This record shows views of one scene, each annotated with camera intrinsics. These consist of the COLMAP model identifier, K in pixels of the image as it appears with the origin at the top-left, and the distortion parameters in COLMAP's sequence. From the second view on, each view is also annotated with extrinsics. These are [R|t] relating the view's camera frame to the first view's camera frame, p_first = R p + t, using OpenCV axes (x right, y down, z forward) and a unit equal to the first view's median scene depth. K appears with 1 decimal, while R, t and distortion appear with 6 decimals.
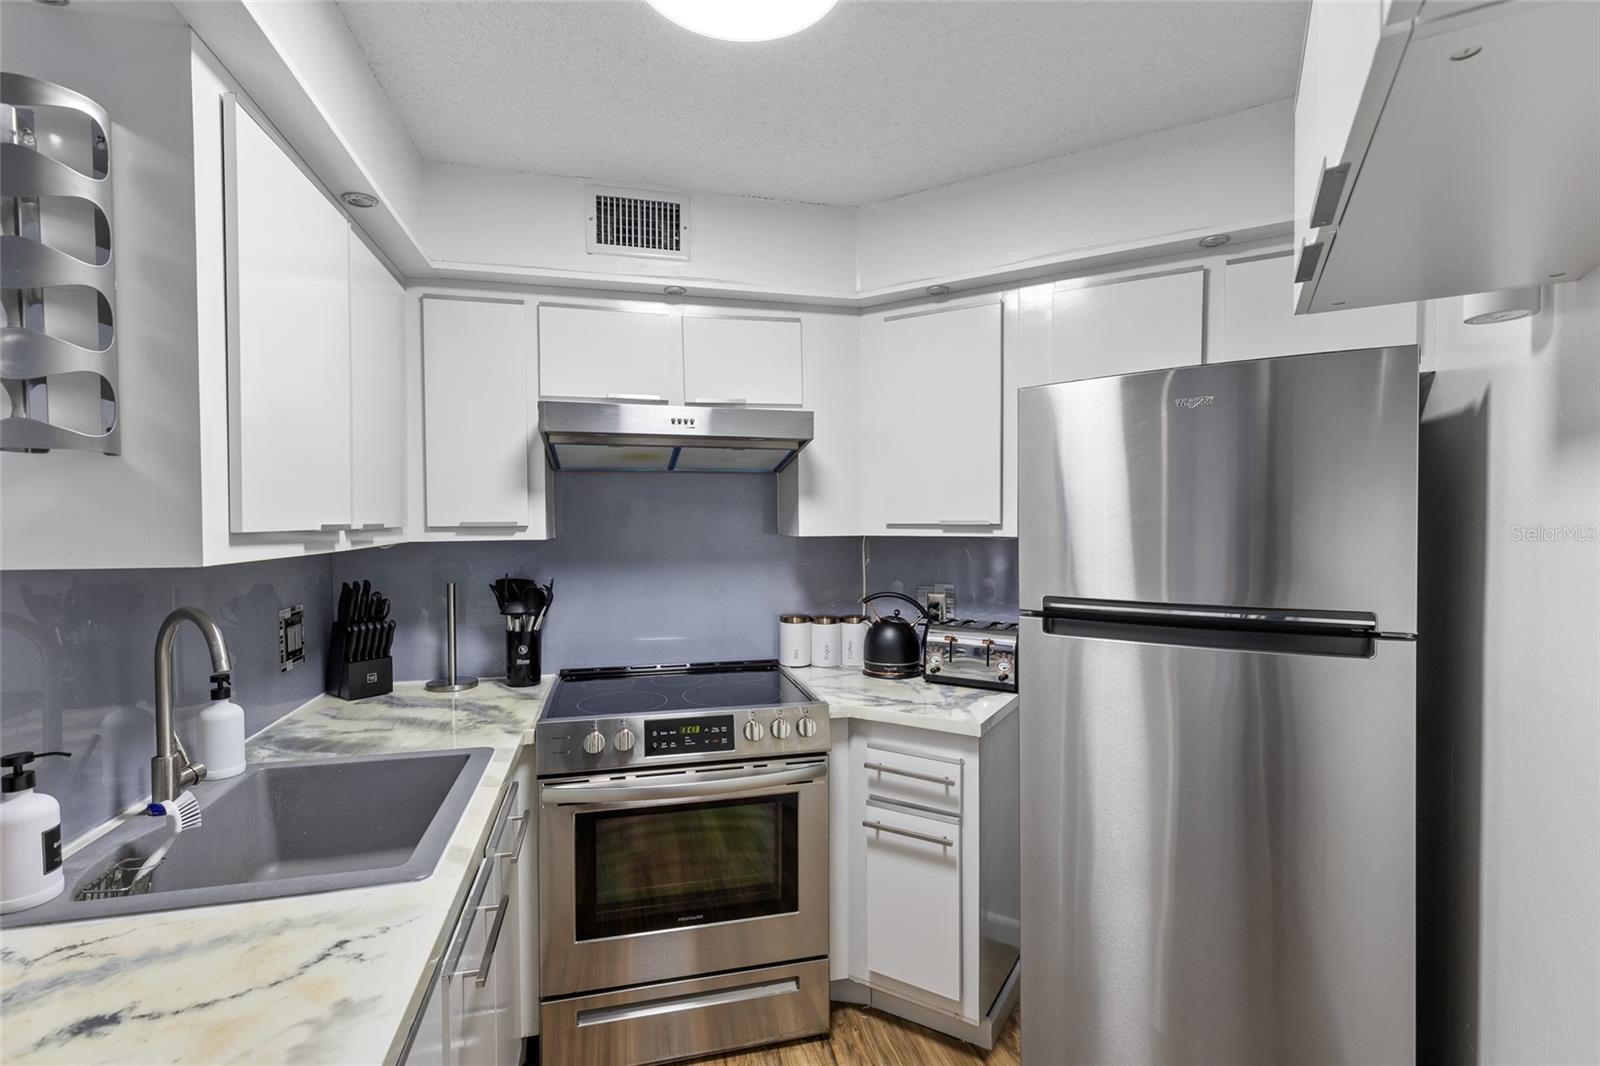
lens RADIAL K [[732.2, 0, 796.6], [0, 732.2, 526.6], [0, 0, 1]] dist [0.001764, 0.000157]
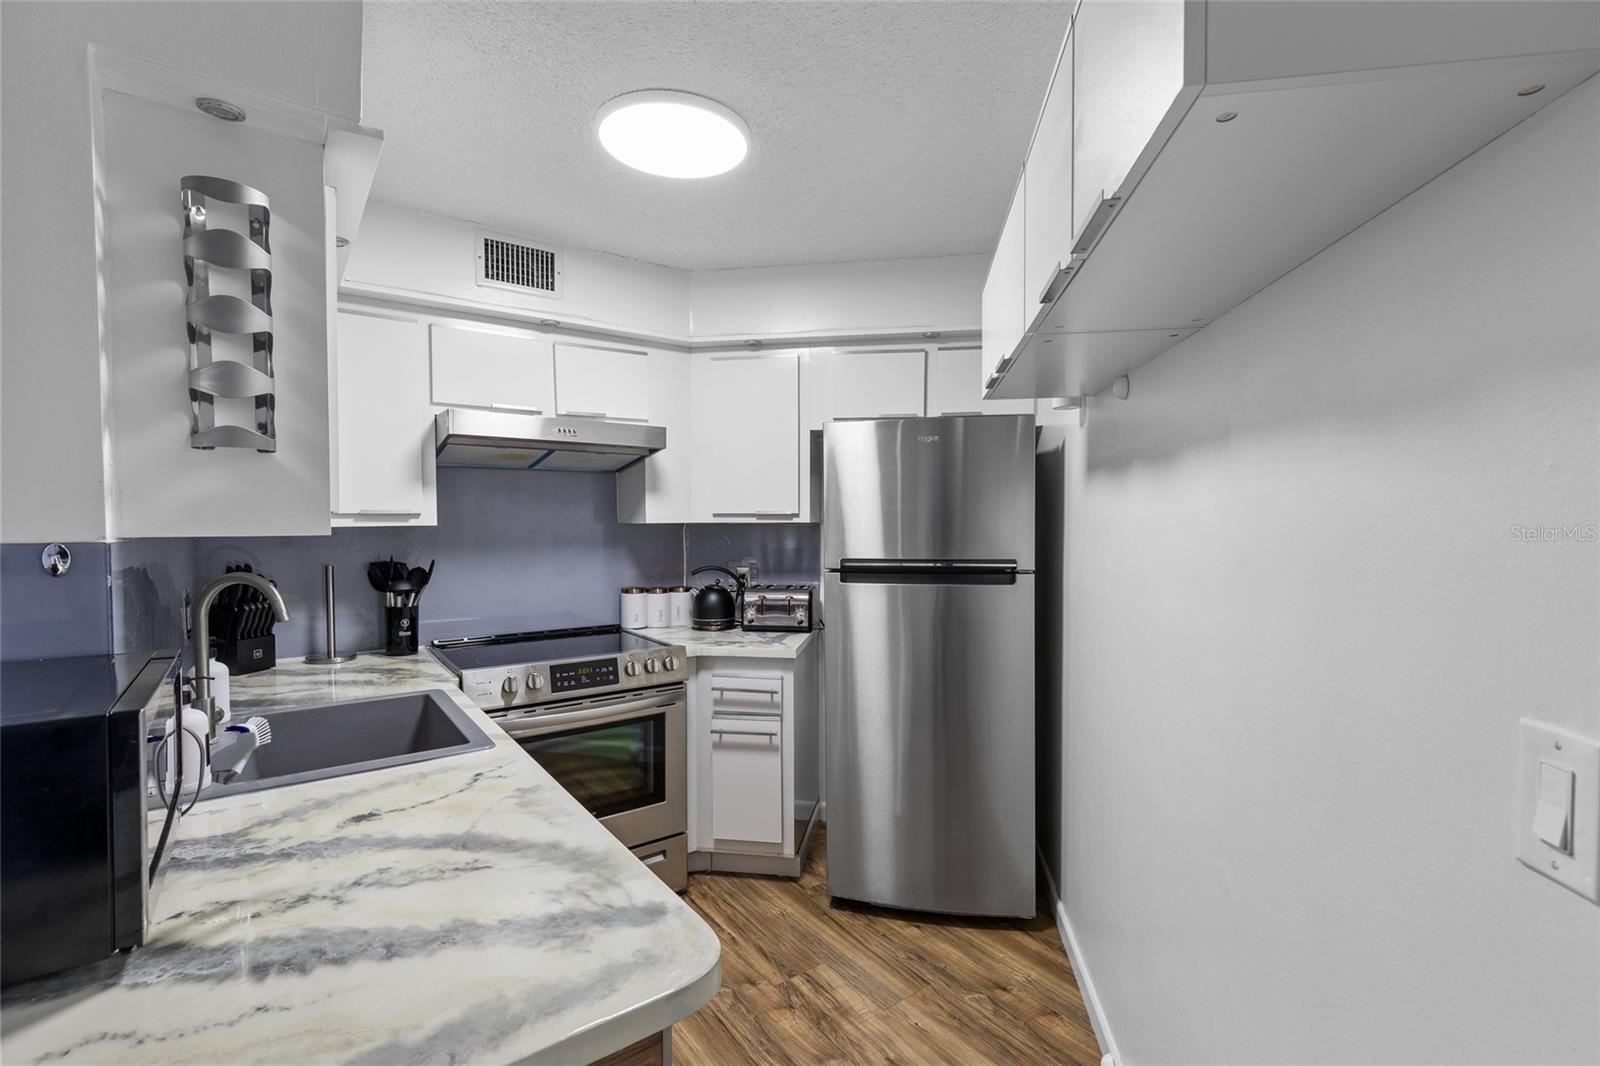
lens RADIAL K [[723.1, 0, 801.2], [0, 723.1, 520.7], [0, 0, 1]] dist [0.000554, -0.000455]
pose [[0.924765, 0.000480, 0.380539, -0.256530], [0.001816, 0.999982, -0.005673, 0.018713], [-0.380535, 0.005937, 0.924748, -0.303005]]
